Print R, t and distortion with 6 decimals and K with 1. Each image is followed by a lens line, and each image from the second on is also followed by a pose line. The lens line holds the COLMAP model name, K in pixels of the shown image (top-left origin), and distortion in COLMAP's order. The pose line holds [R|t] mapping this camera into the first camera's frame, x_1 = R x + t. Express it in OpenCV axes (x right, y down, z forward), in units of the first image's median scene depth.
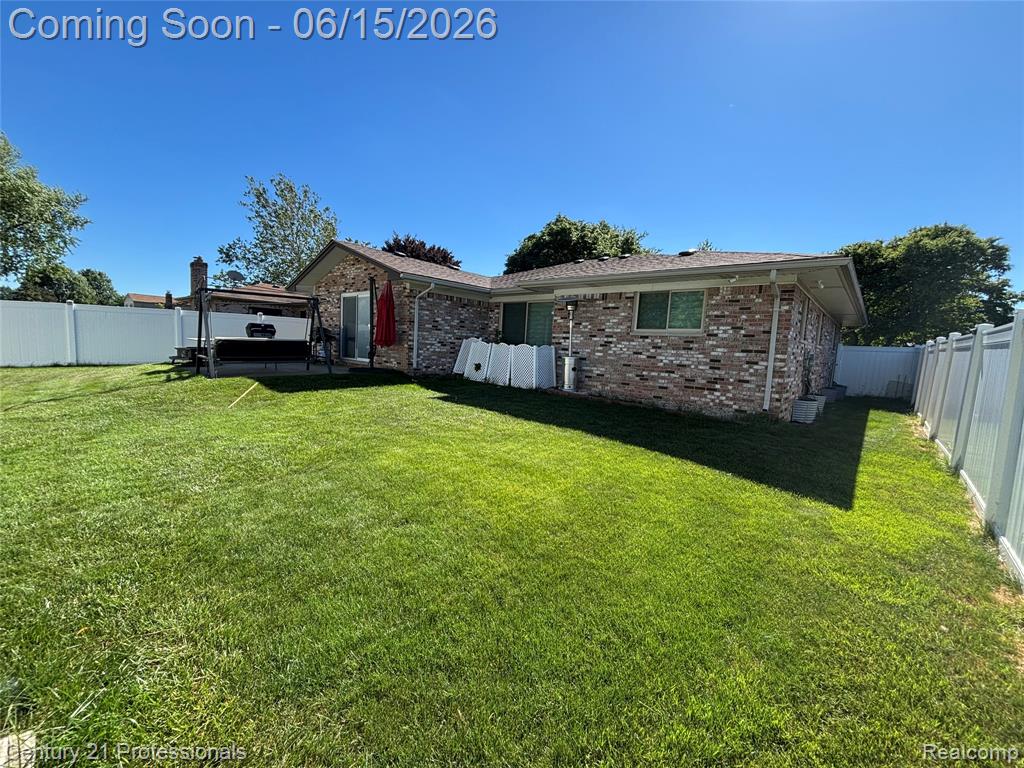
lens RADIAL K [[409.4, 0, 510.4], [0, 409.4, 385.1], [0, 0, 1]] dist [0.008631, 0.000311]
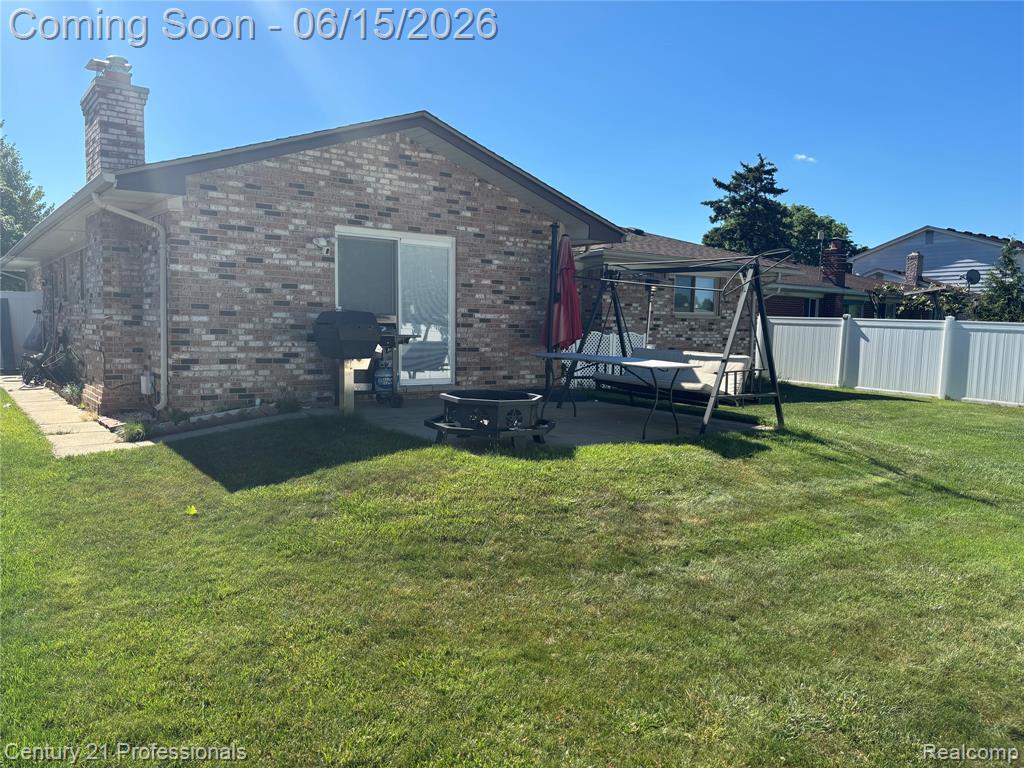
lens RADIAL K [[778.0, 0, 512.1], [0, 778.0, 385.6], [0, 0, 1]] dist [0.015668, -0.013676]
pose [[0.204028, -0.123605, 0.971131, -1.527654], [0.087537, 0.990327, 0.107657, -0.183670], [-0.975044, 0.063045, 0.212874, 0.925178]]
